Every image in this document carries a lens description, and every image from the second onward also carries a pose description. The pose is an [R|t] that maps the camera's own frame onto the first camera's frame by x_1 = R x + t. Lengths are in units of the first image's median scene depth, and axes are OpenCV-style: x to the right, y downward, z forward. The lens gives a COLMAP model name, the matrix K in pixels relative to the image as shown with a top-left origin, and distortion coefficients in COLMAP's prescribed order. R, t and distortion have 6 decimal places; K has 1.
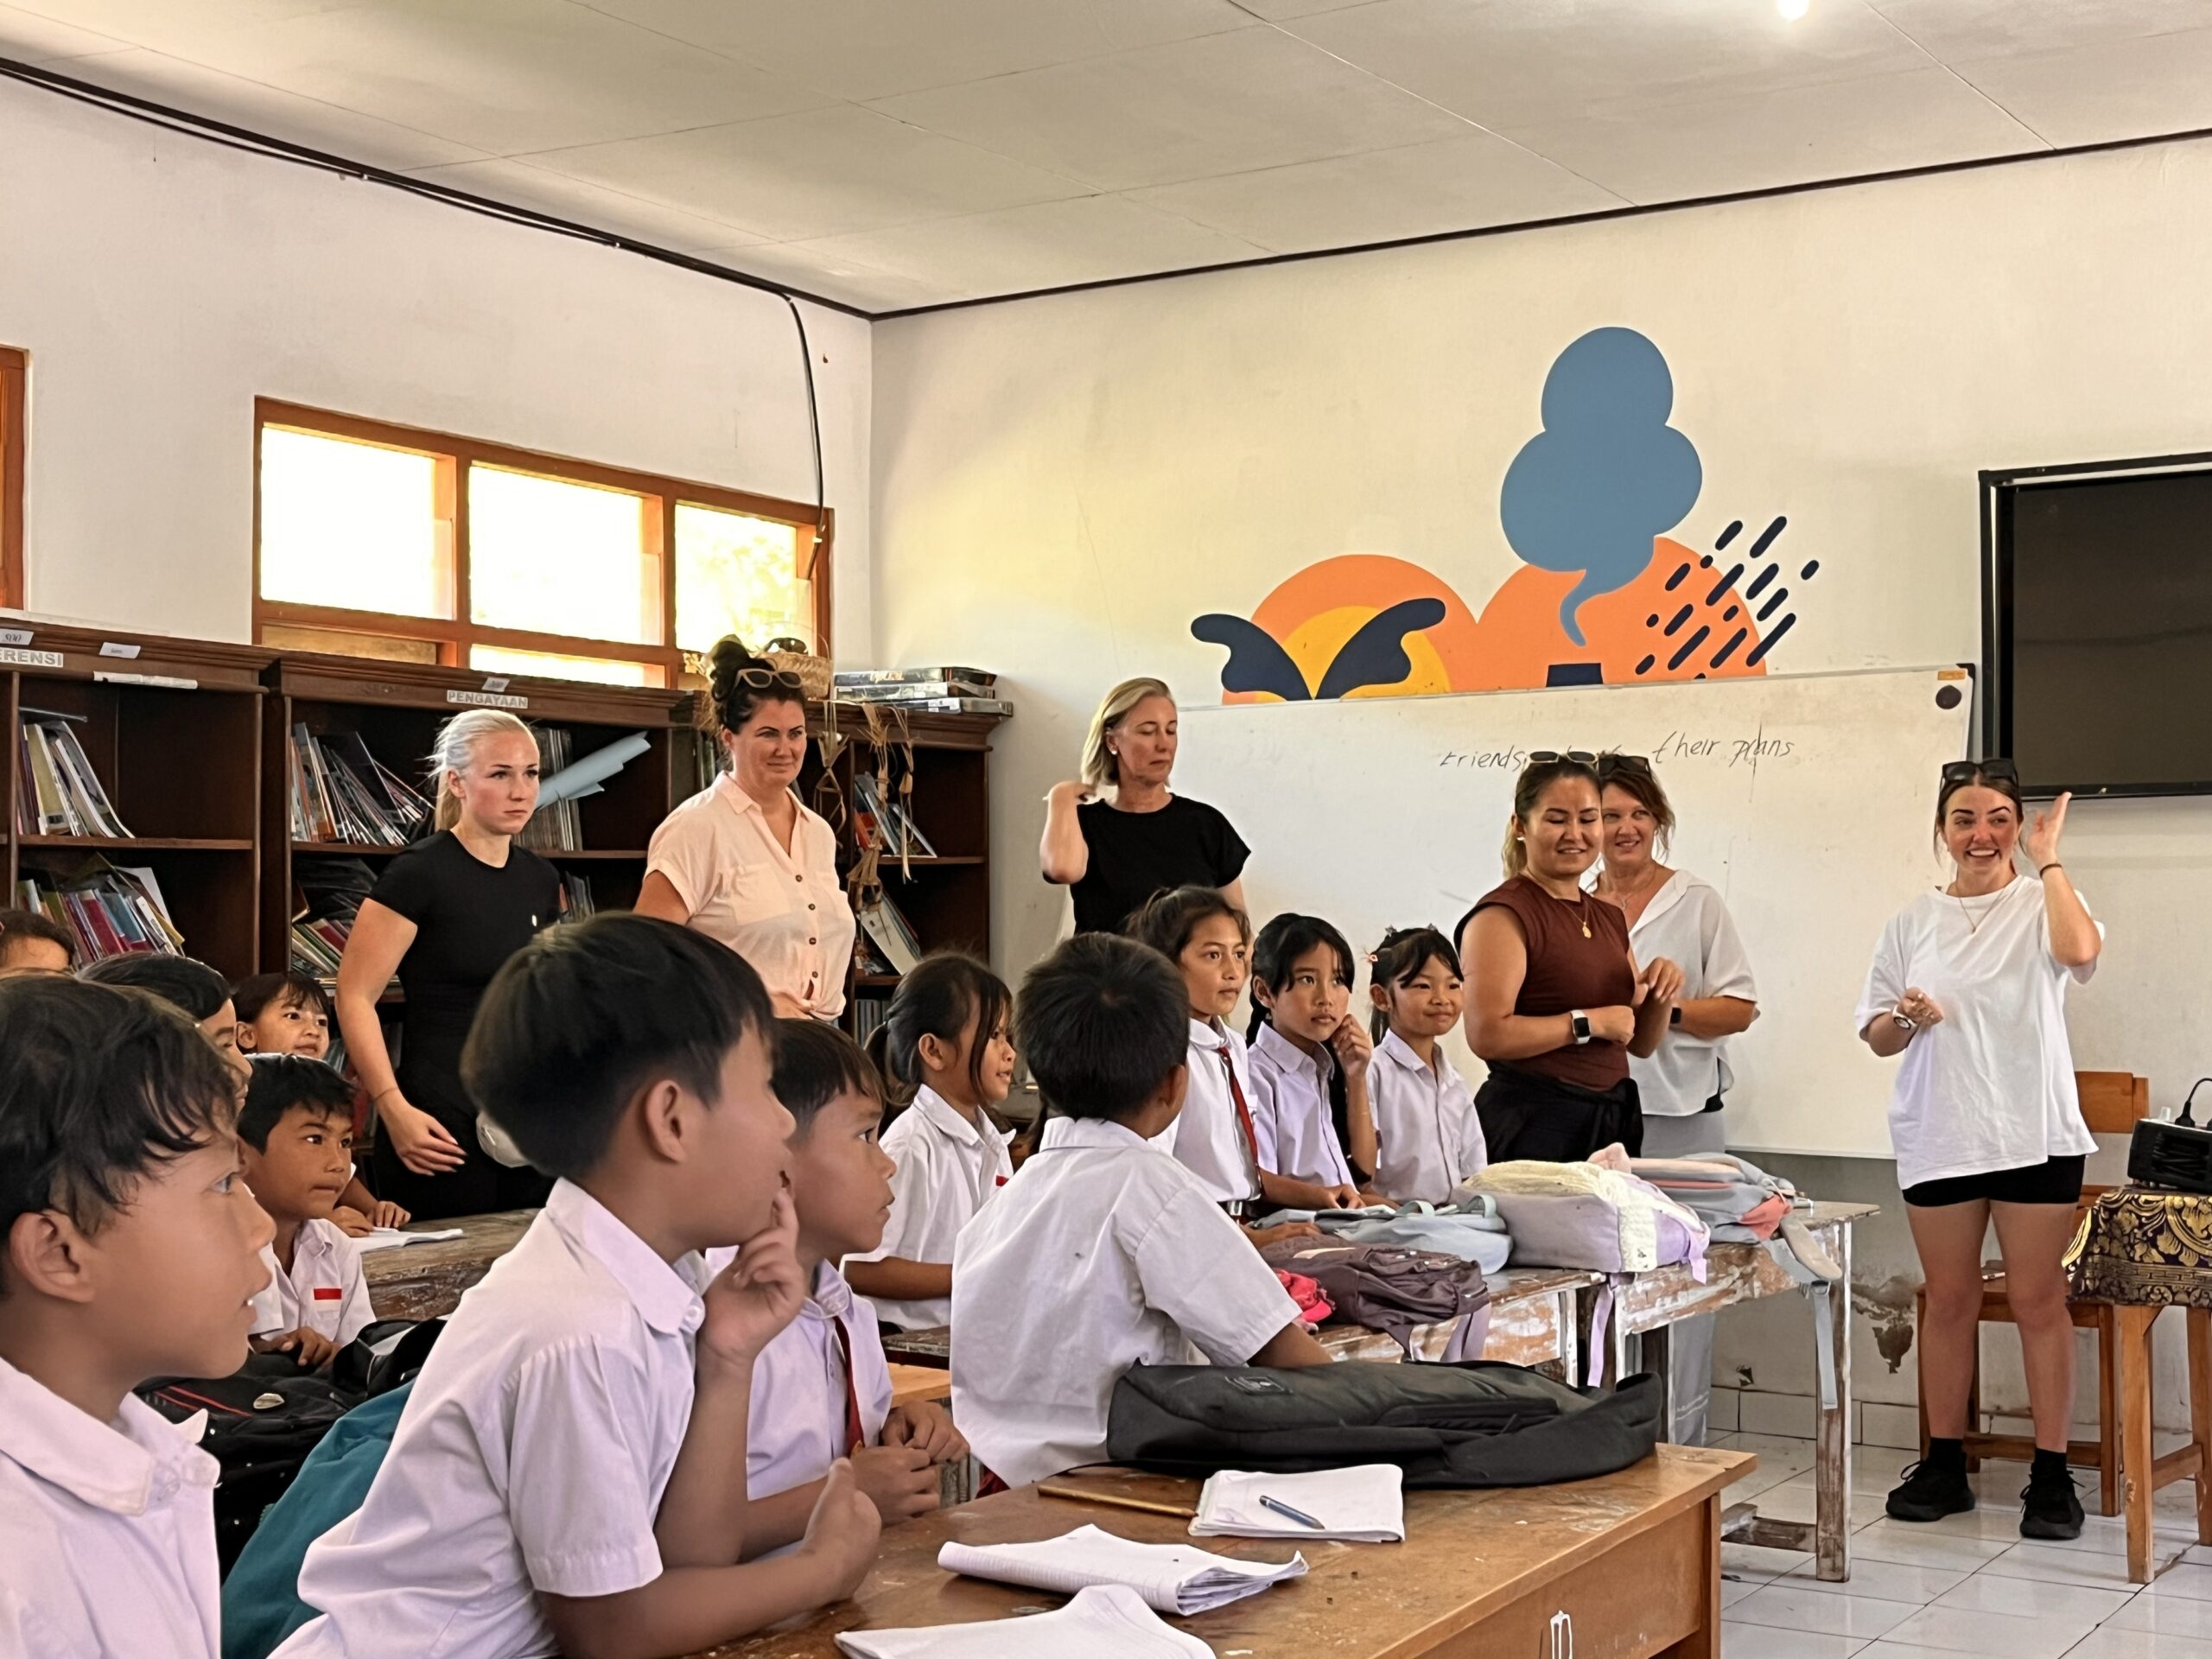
lens RADIAL K [[2817.8, 0, 1106.0], [0, 2817.8, 829.5], [0, 0, 1]] dist [0.103987, -0.022657]
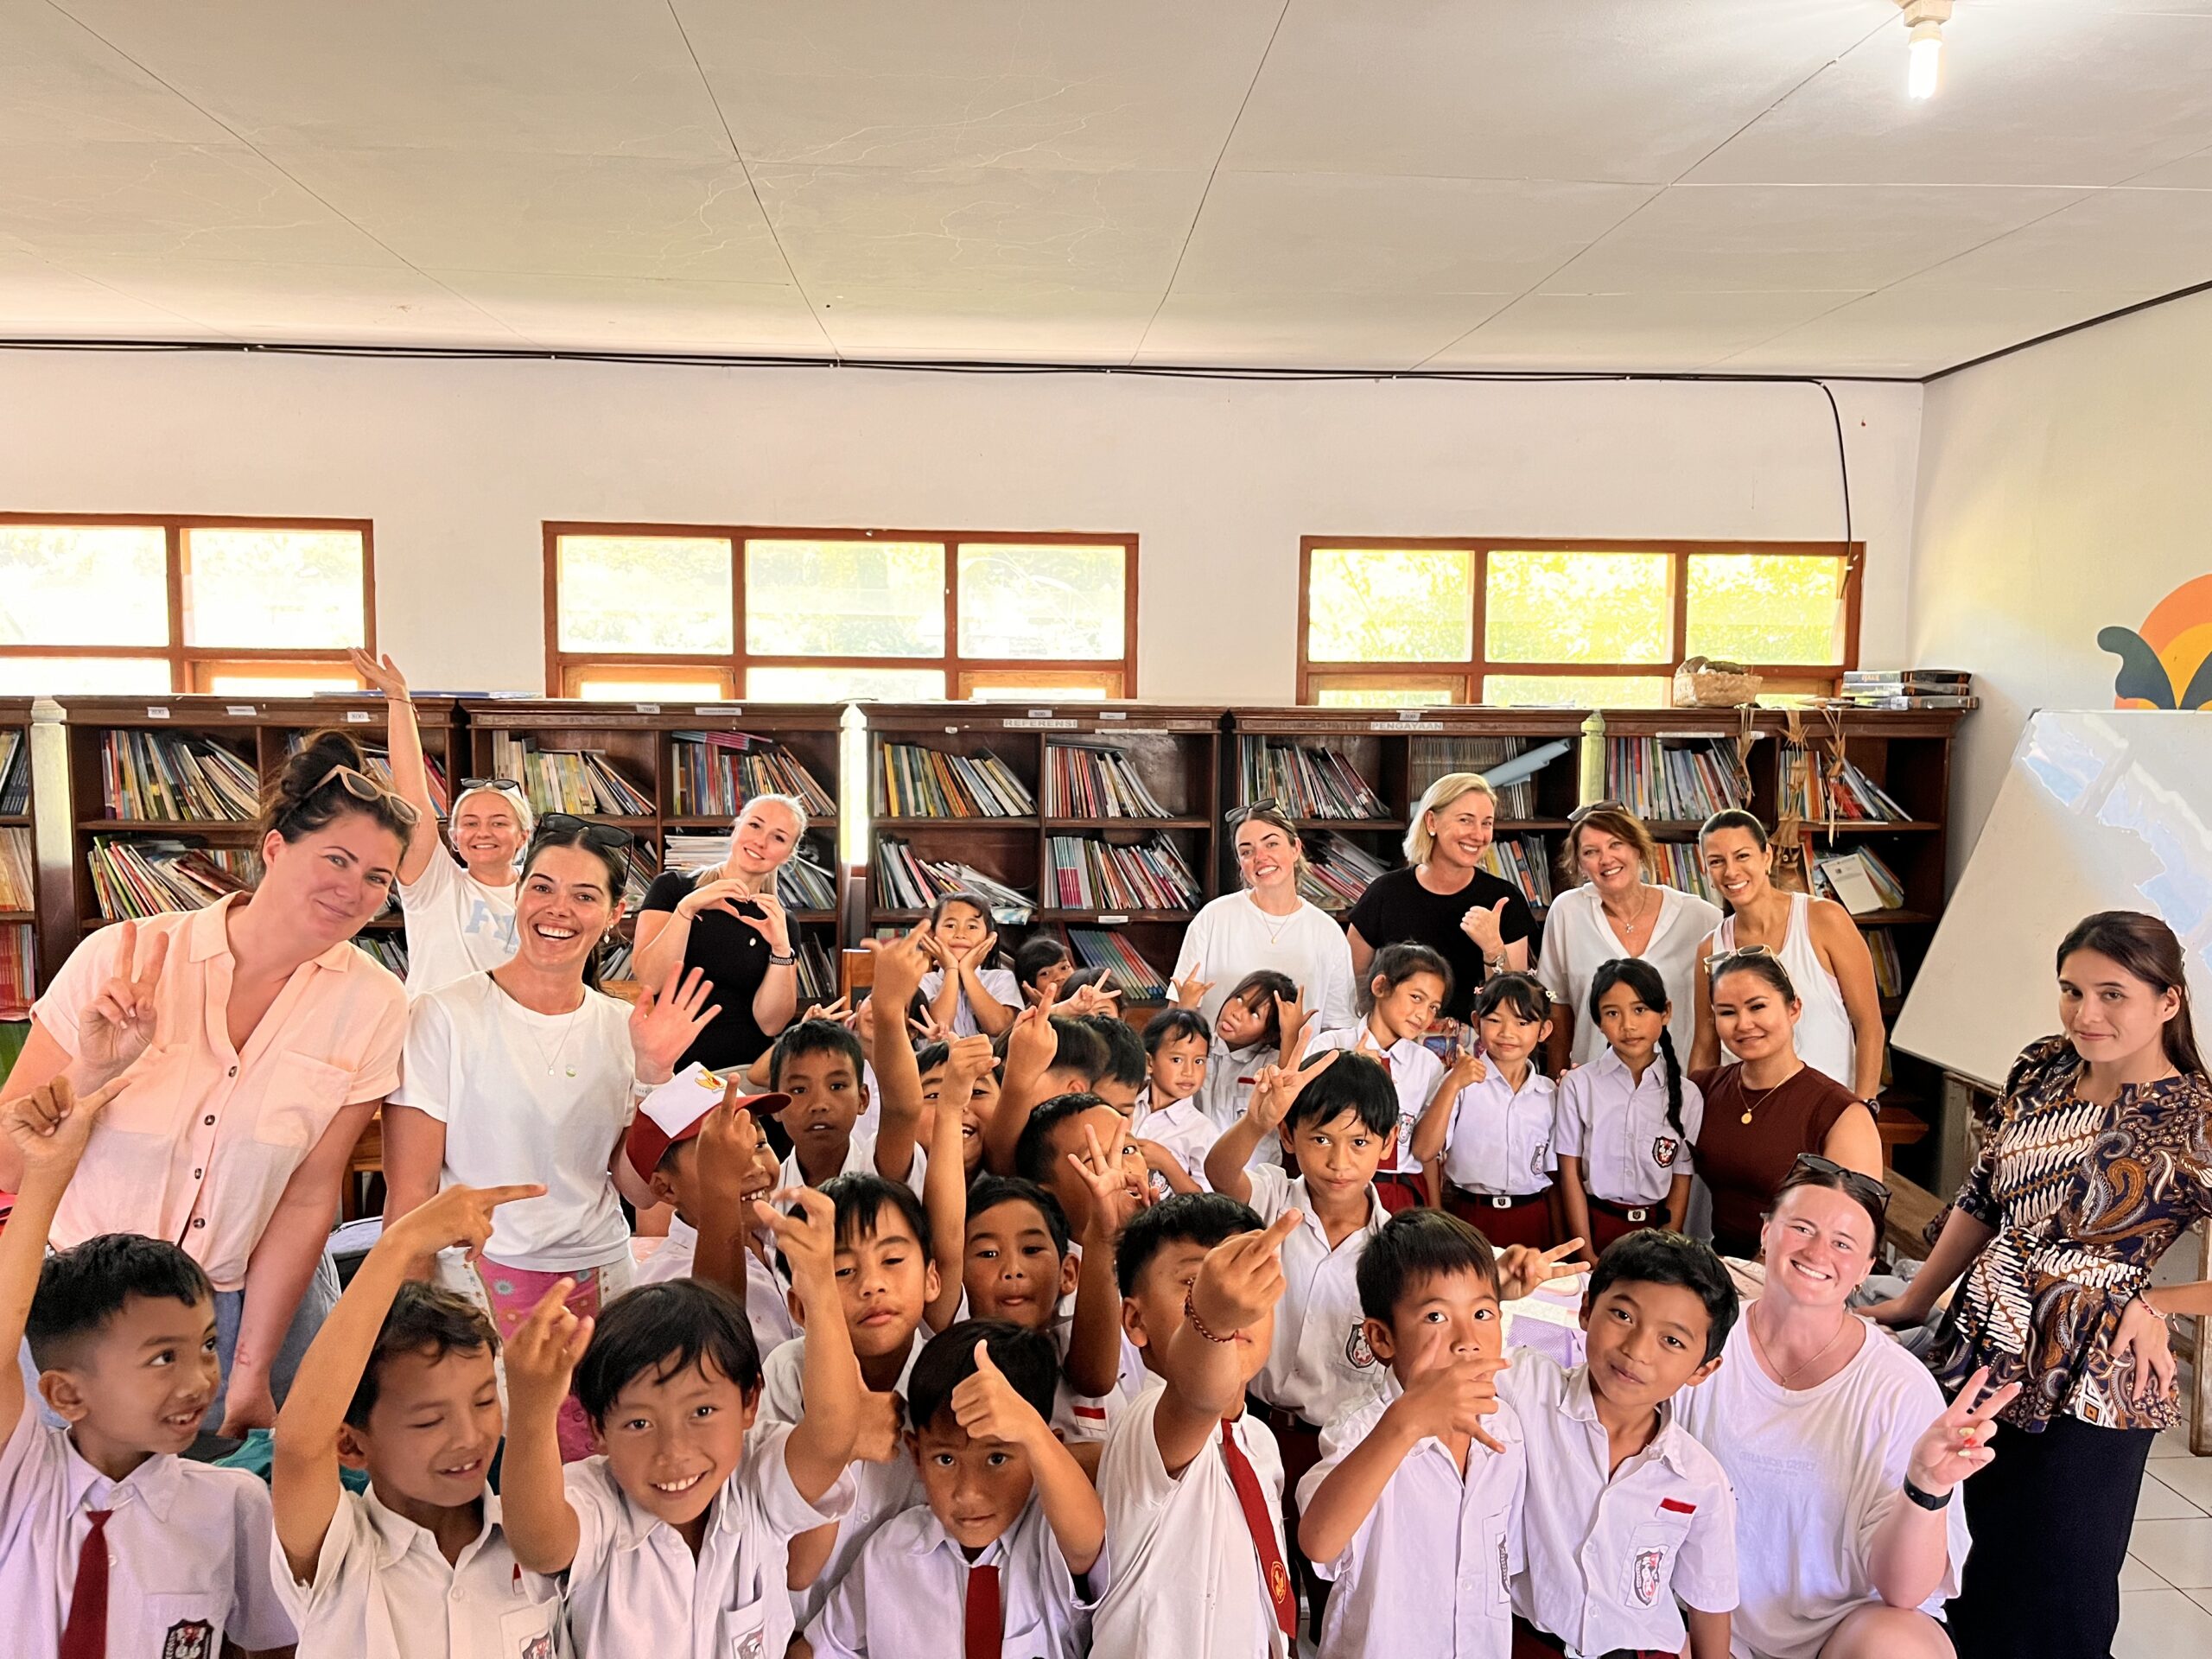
lens RADIAL K [[1666.0, 0, 1106.0], [0, 1666.0, 829.5], [0, 0, 1]] dist [0.036122, -0.003519]
pose [[0.605424, 0.069309, -0.792879, 0.337215], [0.013866, 0.995131, 0.097576, -0.068547], [0.795782, -0.070069, 0.601516, 0.283919]]
